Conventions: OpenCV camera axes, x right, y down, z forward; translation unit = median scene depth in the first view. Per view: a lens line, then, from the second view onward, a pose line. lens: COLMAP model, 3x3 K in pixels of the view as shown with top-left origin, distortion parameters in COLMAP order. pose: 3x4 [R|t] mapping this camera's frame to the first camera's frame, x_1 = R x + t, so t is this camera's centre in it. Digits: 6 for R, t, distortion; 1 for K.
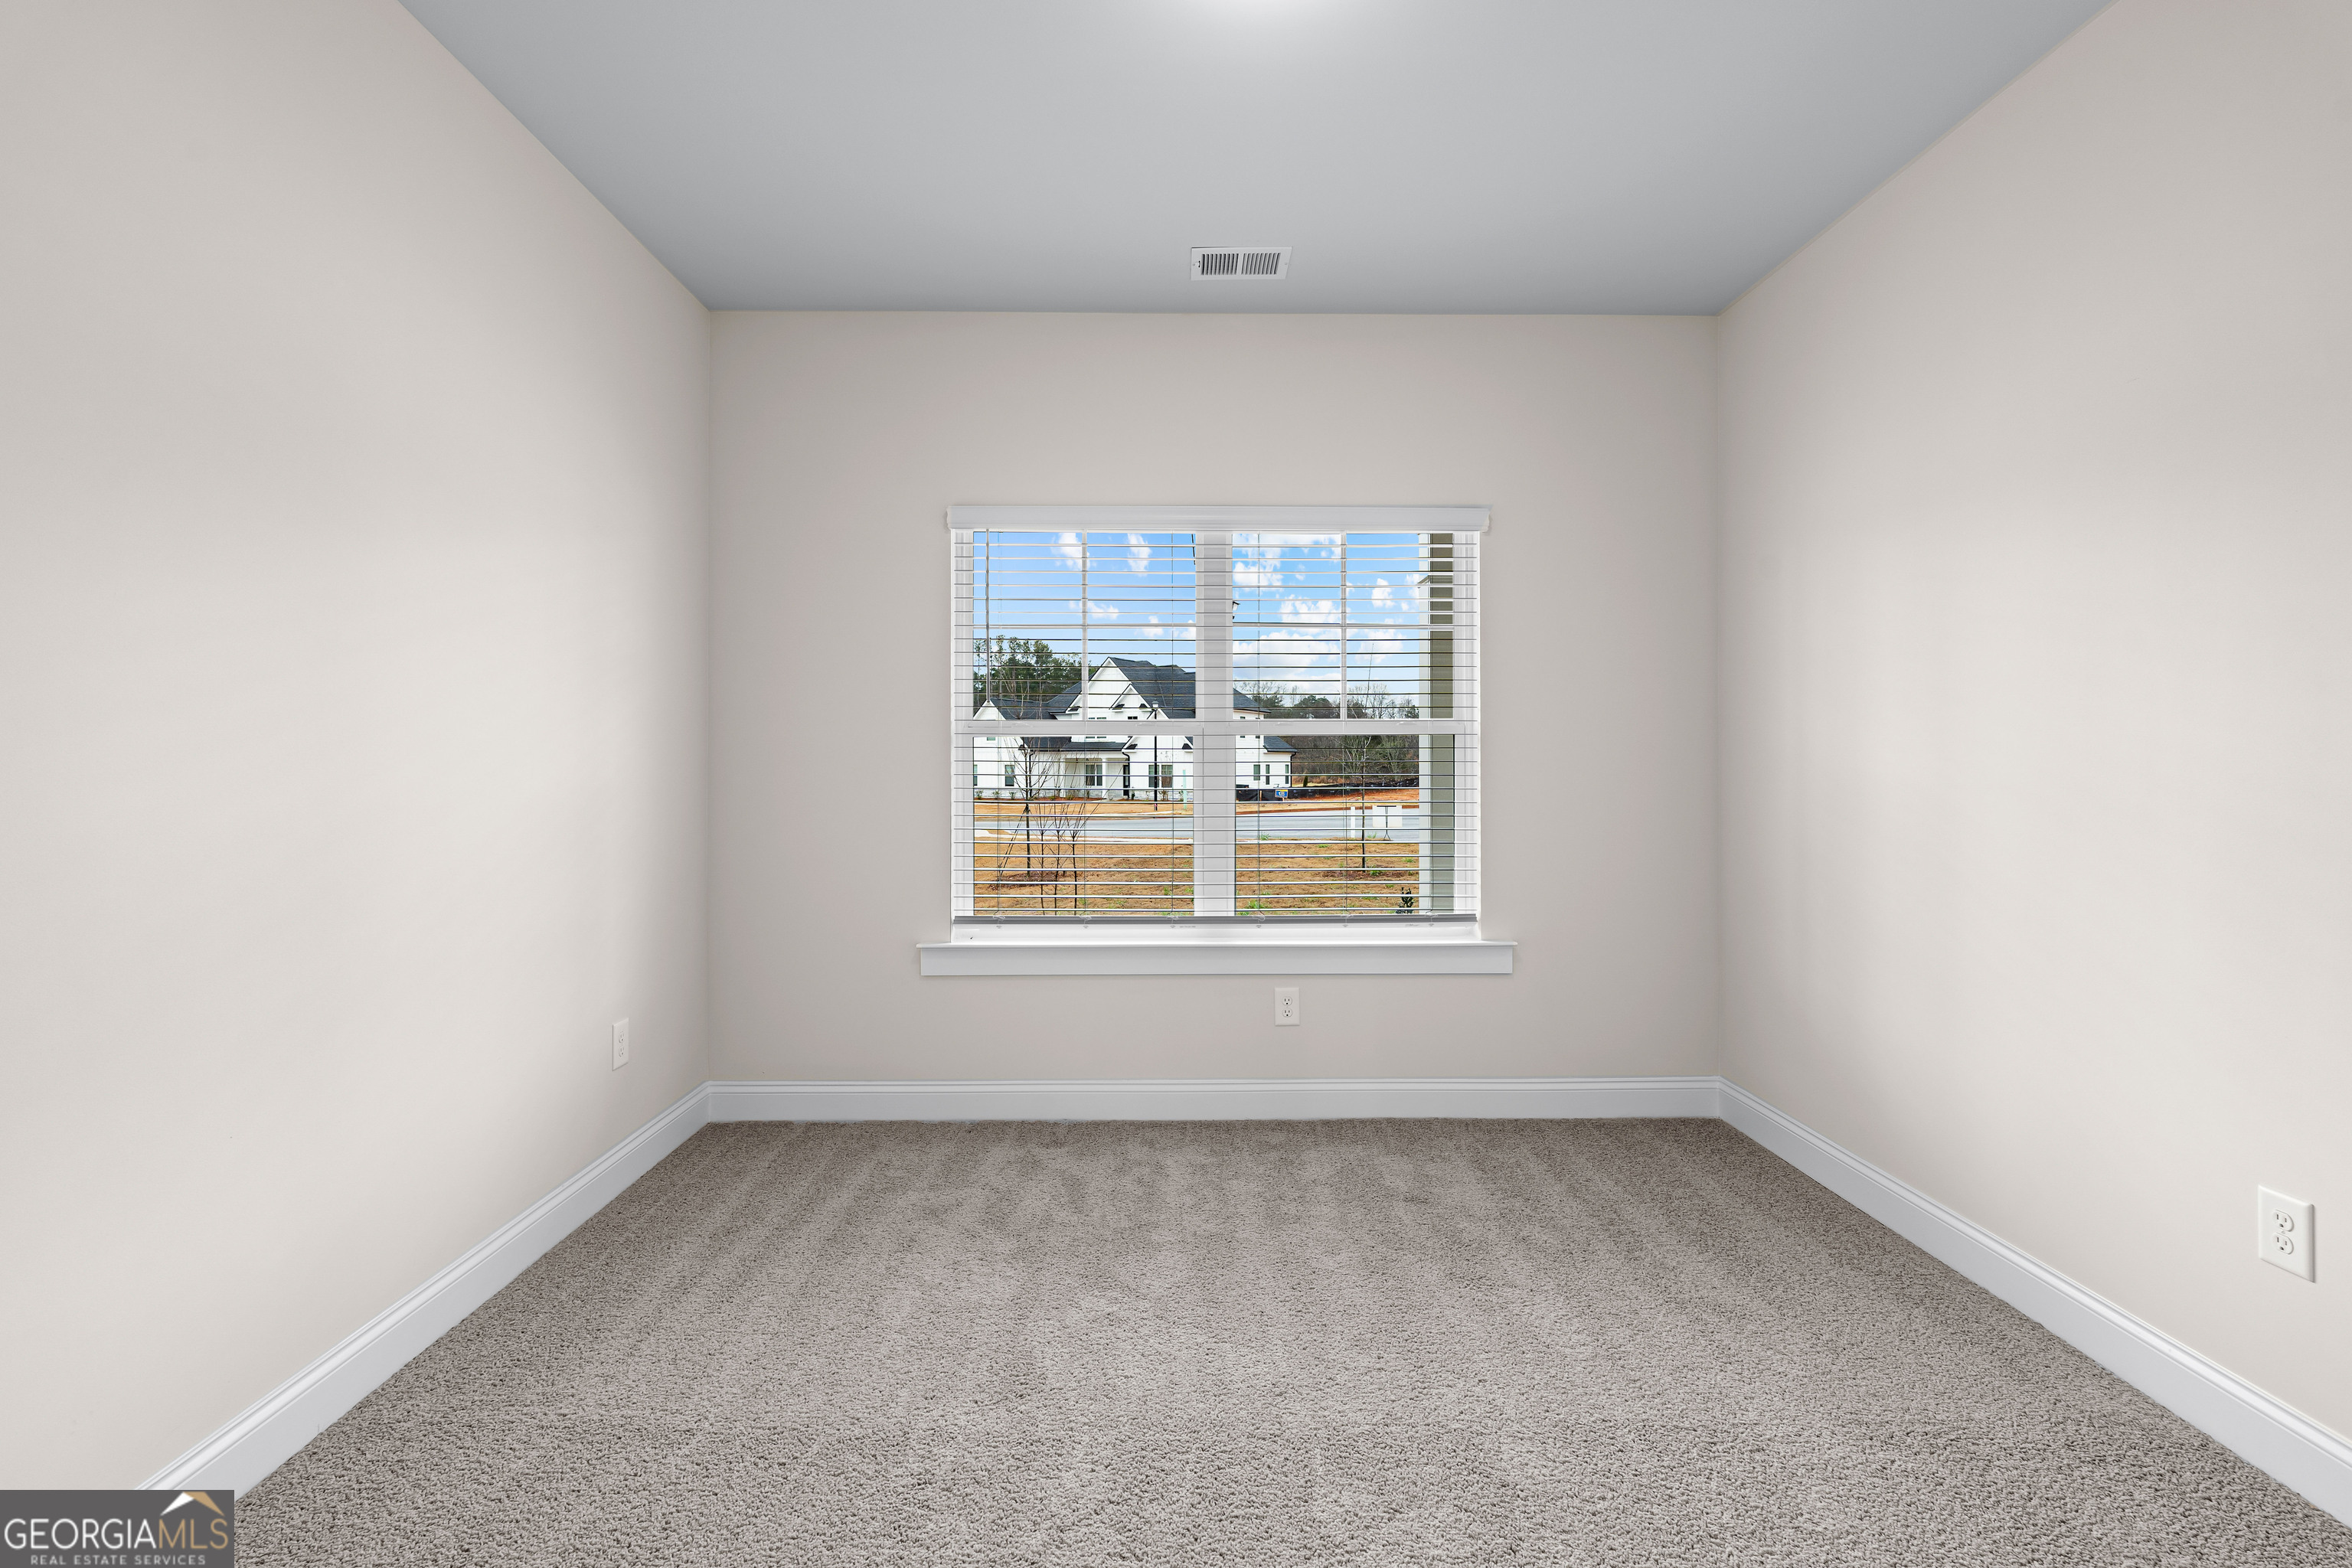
lens RADIAL K [[1041.5, 0, 1177.6], [0, 1041.5, 762.5], [0, 0, 1]] dist [-0.006524, 0.000345]
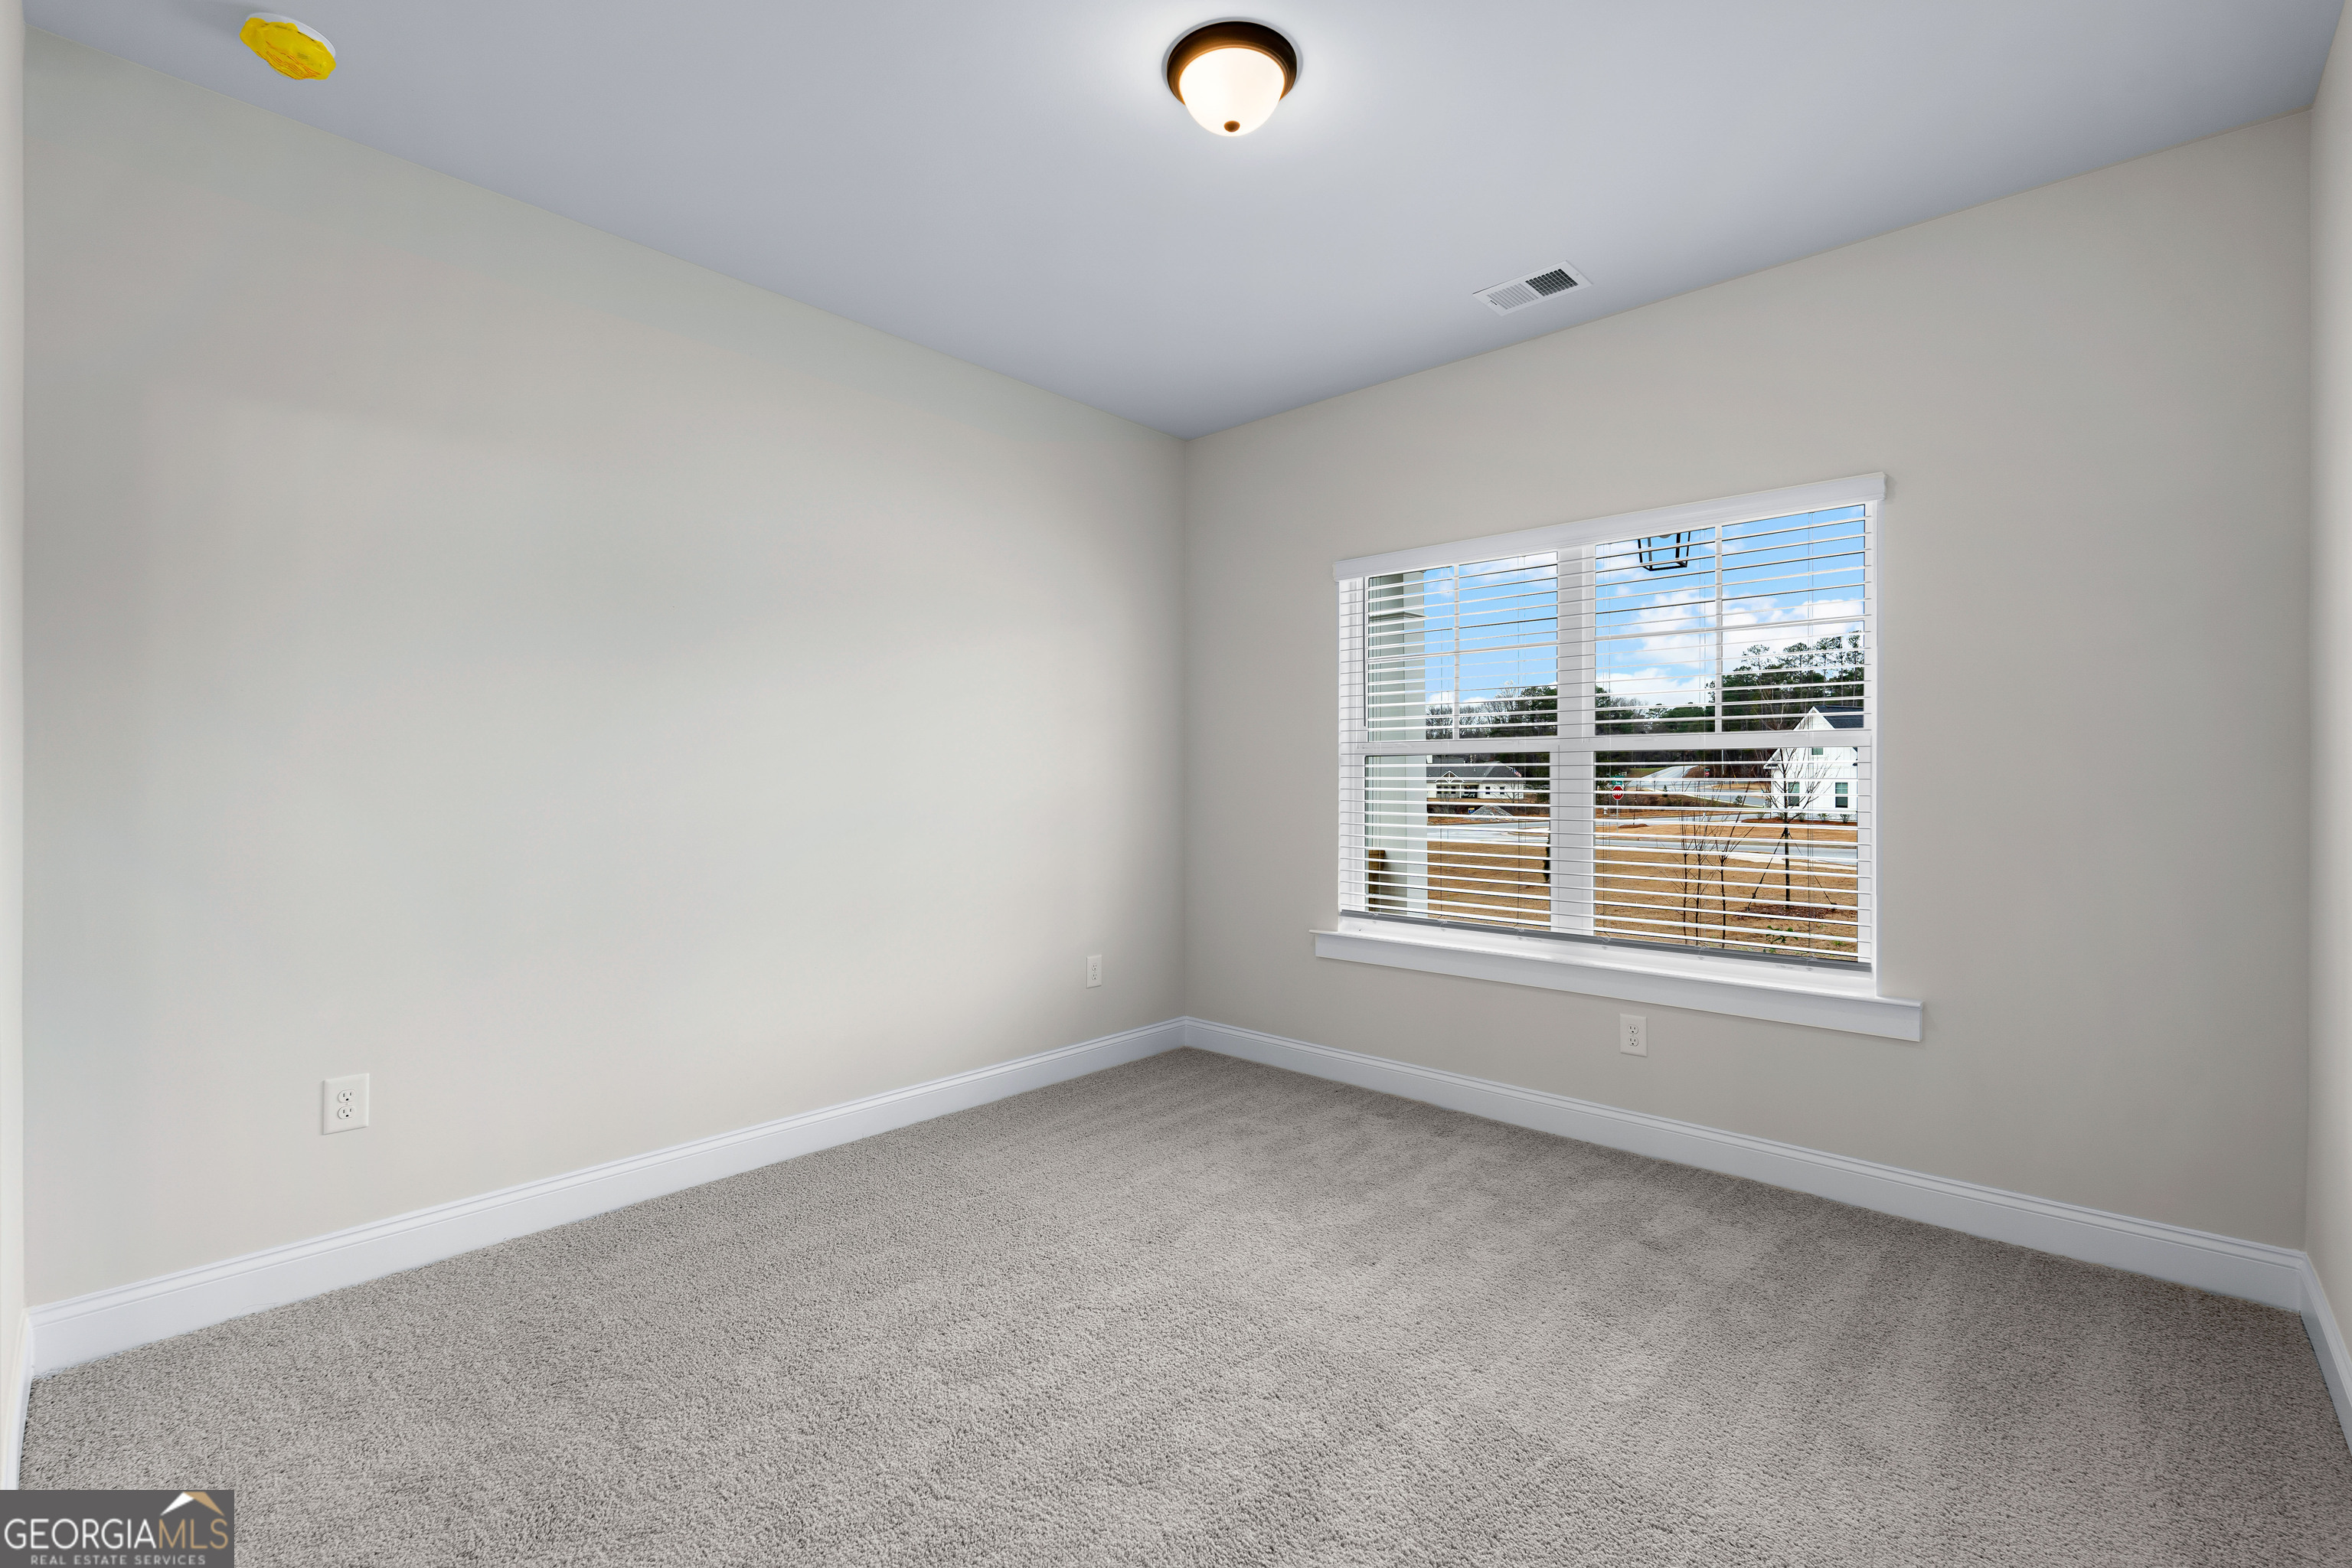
lens RADIAL K [[1041.5, 0, 1175.5], [0, 1041.5, 782.7], [0, 0, 1]] dist [-0.006524, 0.000345]
pose [[0.722949, 0.005056, -0.690883, 0.538301], [-0.002502, 0.999986, 0.004700, -0.000790], [0.690897, -0.001669, 0.722952, 0.023247]]
